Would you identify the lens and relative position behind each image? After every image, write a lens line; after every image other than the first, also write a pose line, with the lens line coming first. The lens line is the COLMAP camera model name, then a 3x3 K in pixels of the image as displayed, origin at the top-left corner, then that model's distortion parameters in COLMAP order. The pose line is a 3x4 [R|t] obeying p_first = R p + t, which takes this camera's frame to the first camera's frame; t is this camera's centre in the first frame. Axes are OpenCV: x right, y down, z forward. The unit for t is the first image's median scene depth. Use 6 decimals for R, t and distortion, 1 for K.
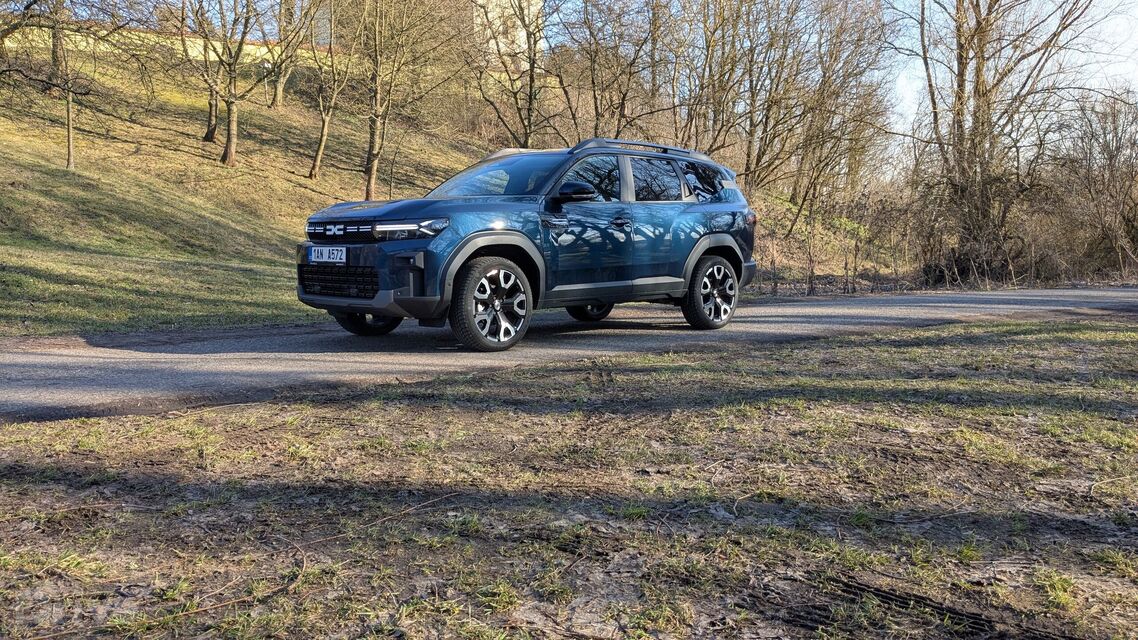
lens RADIAL K [[878.6, 0, 557.2], [0, 878.6, 319.2], [0, 0, 1]] dist [0.071029, -0.099136]
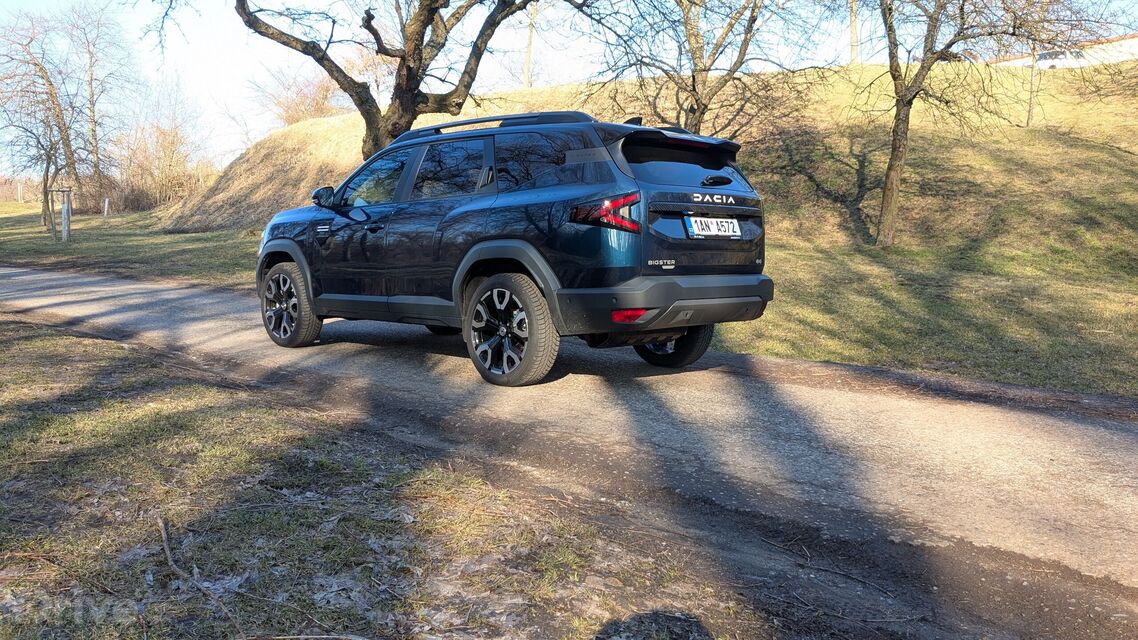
lens RADIAL K [[890.5, 0, 566.1], [0, 890.5, 330.2], [0, 0, 1]] dist [0.046189, -0.084025]
pose [[0.018313, 0.091006, -0.995682, 0.663893], [-0.091941, 0.991783, 0.088959, -0.073524], [0.995596, 0.089915, 0.026530, 0.816736]]
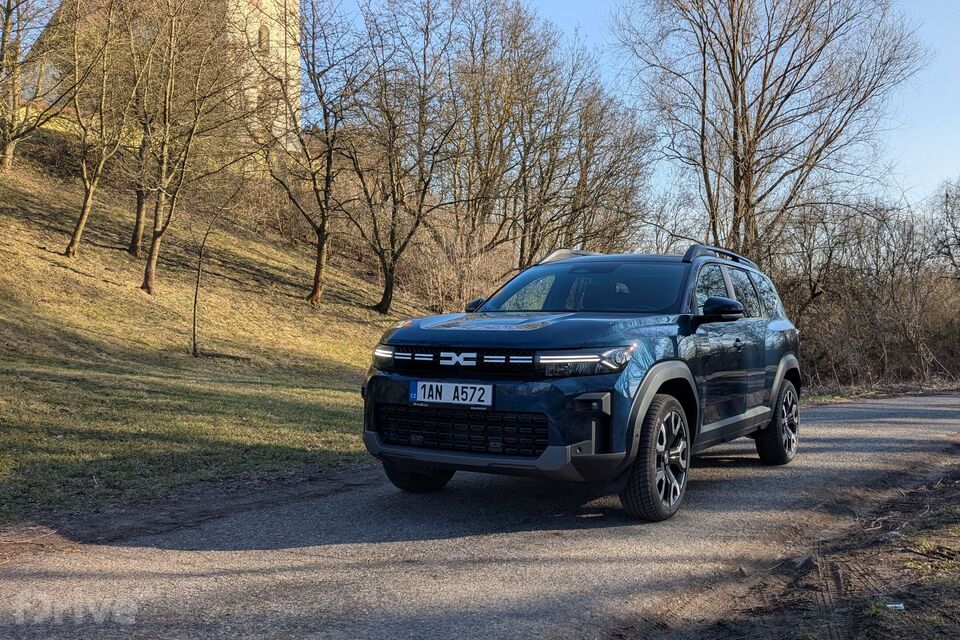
lens RADIAL K [[893.2, 0, 550.3], [0, 893.2, 319.8], [0, 0, 1]] dist [0.011375, -0.001954]
pose [[0.956879, 0.019507, 0.289830, -0.241107], [0.008698, 0.995371, -0.095713, -0.038036], [-0.290356, 0.094106, 0.952280, 0.168555]]
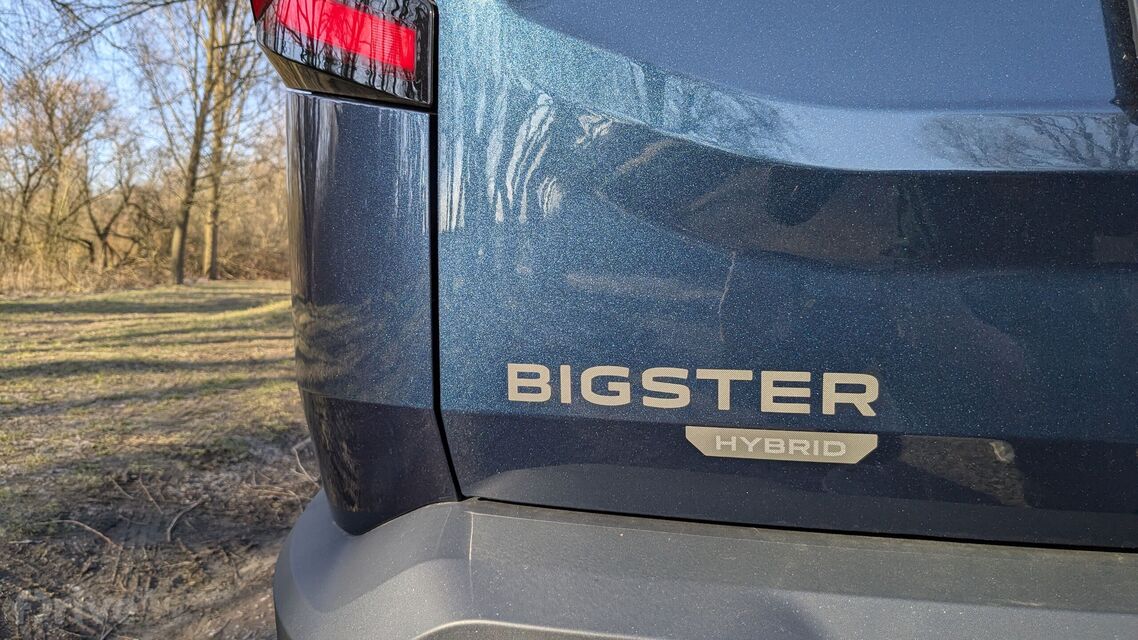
lens RADIAL K [[874.5, 0, 545.6], [0, 874.5, 322.8], [0, 0, 1]] dist [0.072100, -0.096885]
pose [[-0.796029, 0.046051, -0.603505, 0.213862], [-0.050427, 0.988589, 0.141949, -0.081308], [0.603155, 0.143428, -0.784623, 0.908831]]
